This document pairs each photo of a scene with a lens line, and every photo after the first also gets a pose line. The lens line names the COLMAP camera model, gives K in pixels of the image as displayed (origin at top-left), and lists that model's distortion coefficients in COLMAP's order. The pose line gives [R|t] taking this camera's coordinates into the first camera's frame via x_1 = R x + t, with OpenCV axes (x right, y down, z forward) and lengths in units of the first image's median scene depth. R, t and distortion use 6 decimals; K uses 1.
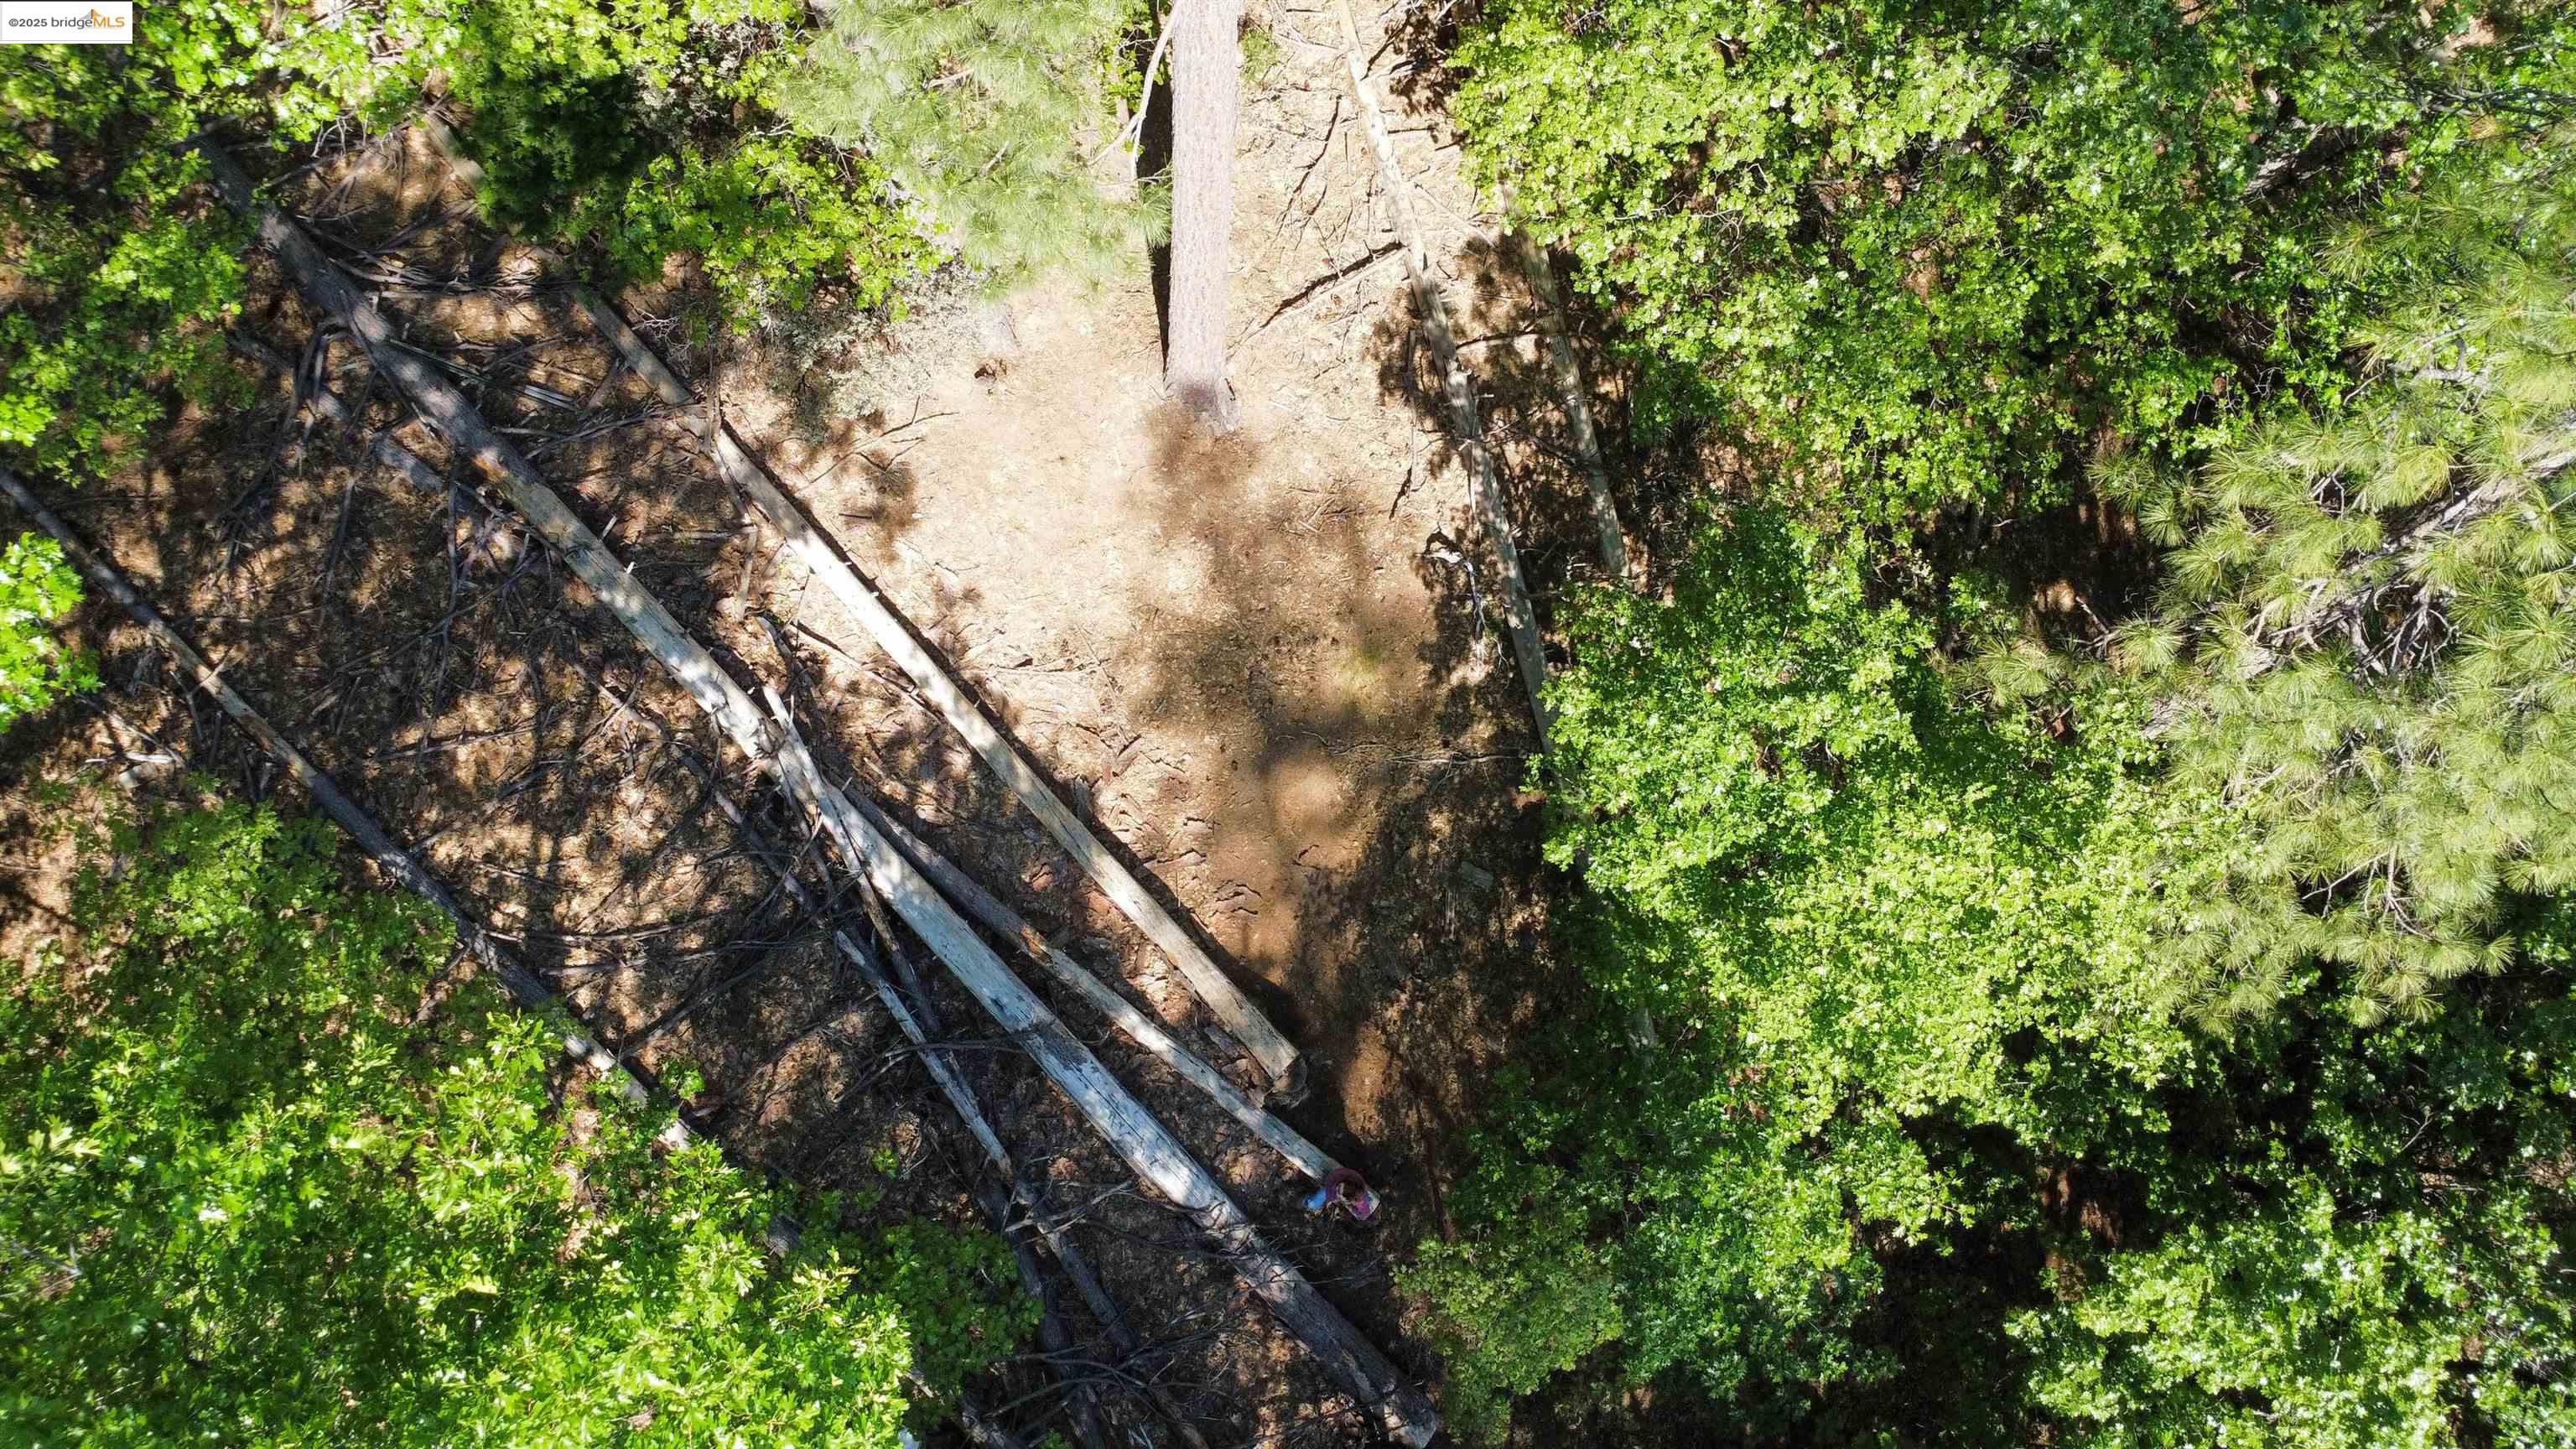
lens RADIAL K [[1862.7, 0, 1276.4], [0, 1862.7, 732.5], [0, 0, 1]] dist [-0.018505, -0.026678]
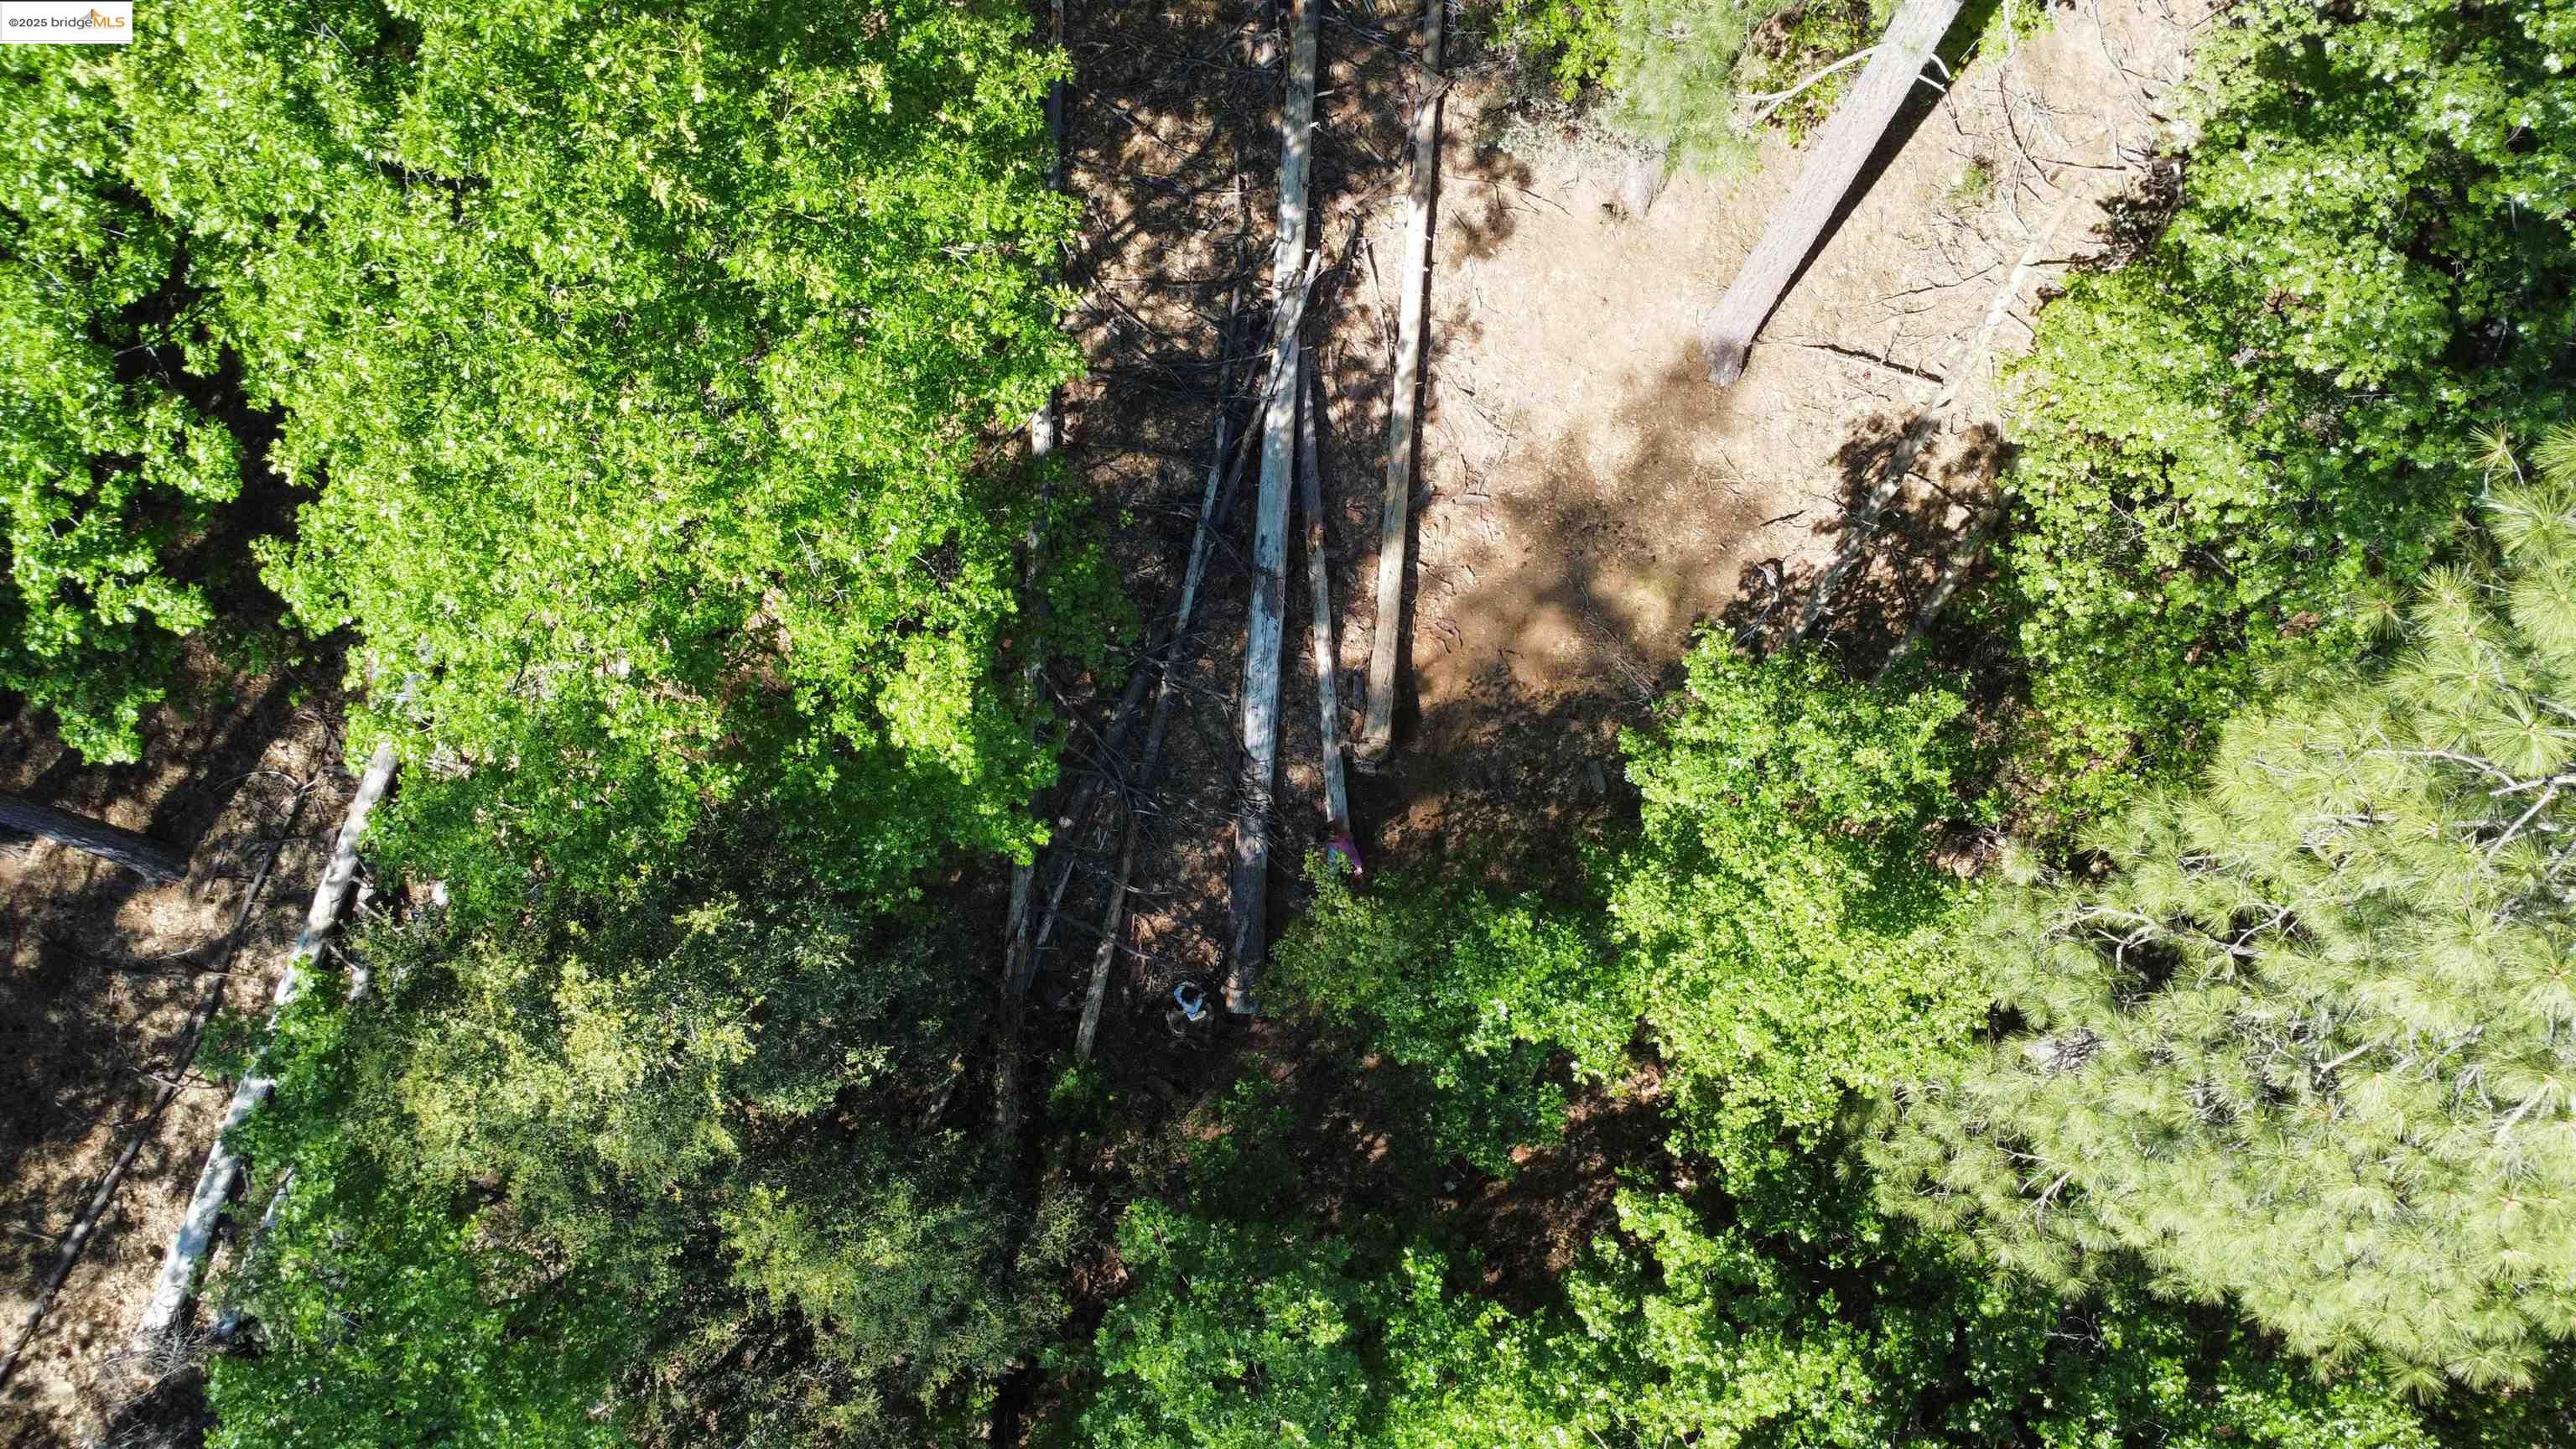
lens RADIAL K [[1872.2, 0, 1278.6], [0, 1872.2, 724.7], [0, 0, 1]] dist [-0.013934, -0.037901]
pose [[0.660638, 0.720473, -0.210893, 0.226311], [-0.719202, 0.687954, 0.097300, 0.092571], [0.215186, 0.087395, 0.972655, -0.285522]]
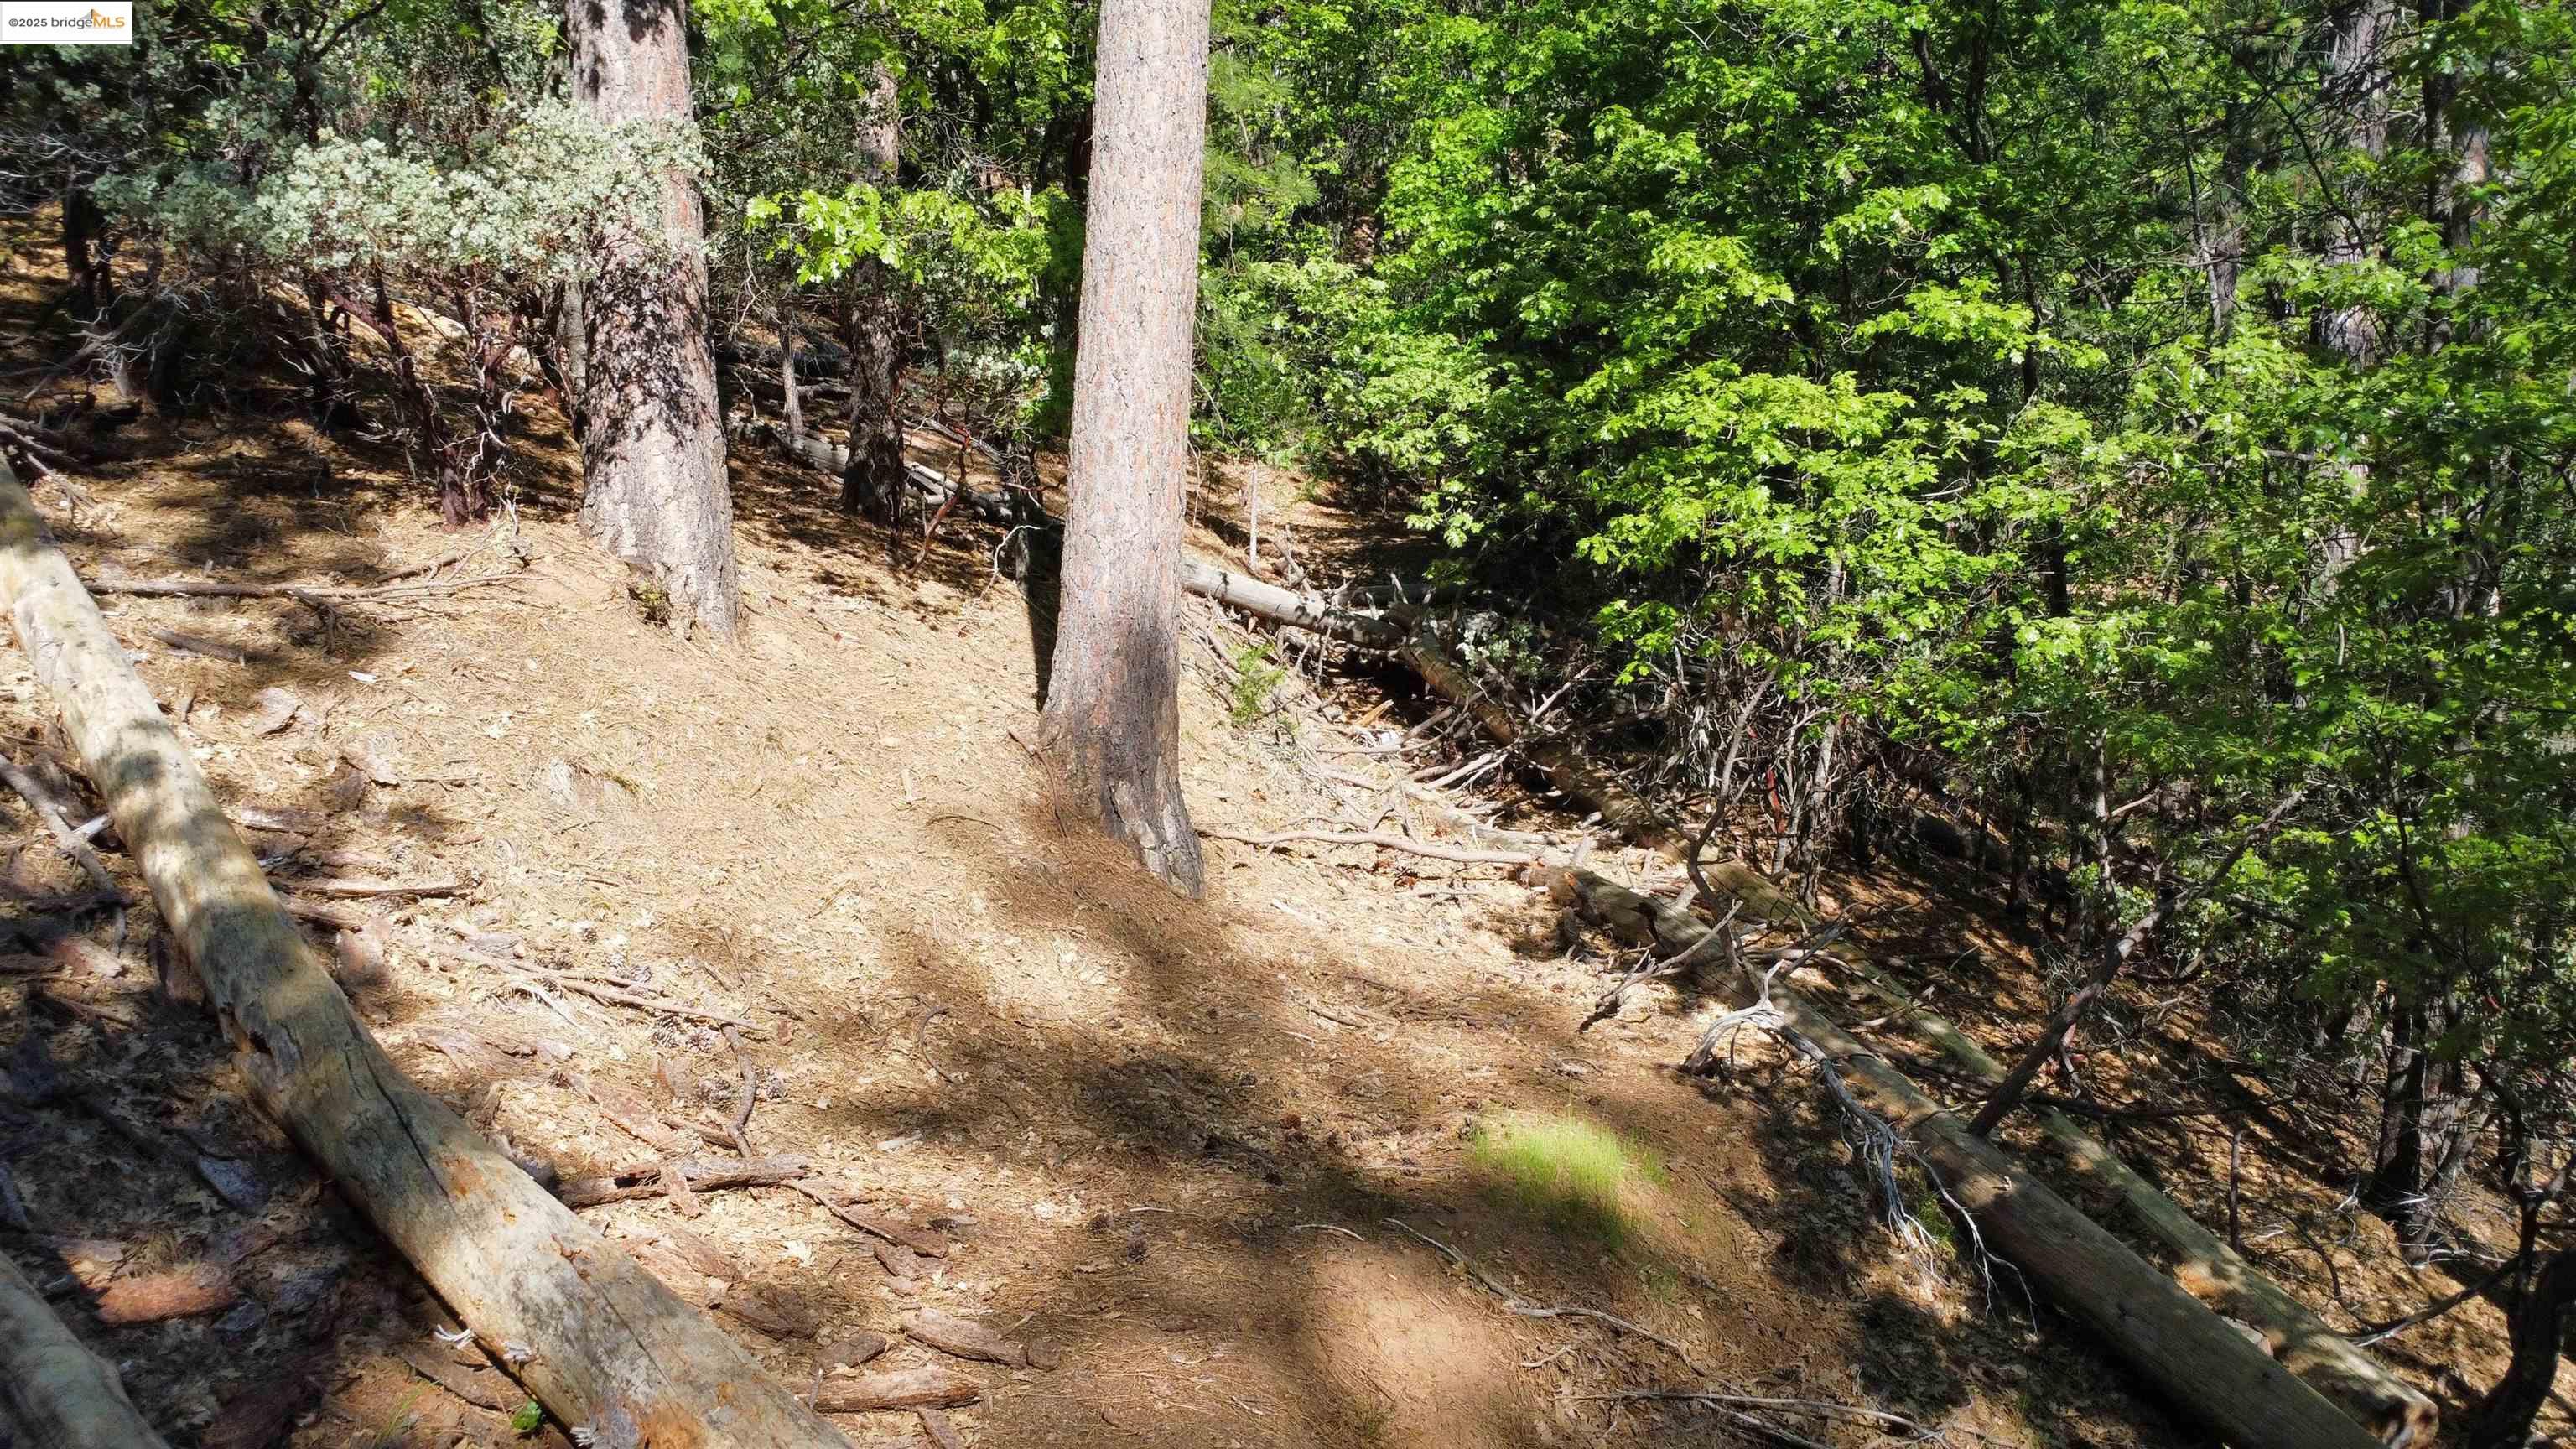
lens RADIAL K [[1877.6, 0, 1290.3], [0, 1877.6, 728.0], [0, 0, 1]] dist [-0.029419, -0.014522]
pose [[0.999984, -0.001483, 0.005382, -0.001915], [0.005555, 0.359661, -0.933066, 0.253619], [-0.000552, 0.933082, 0.359664, 0.885323]]
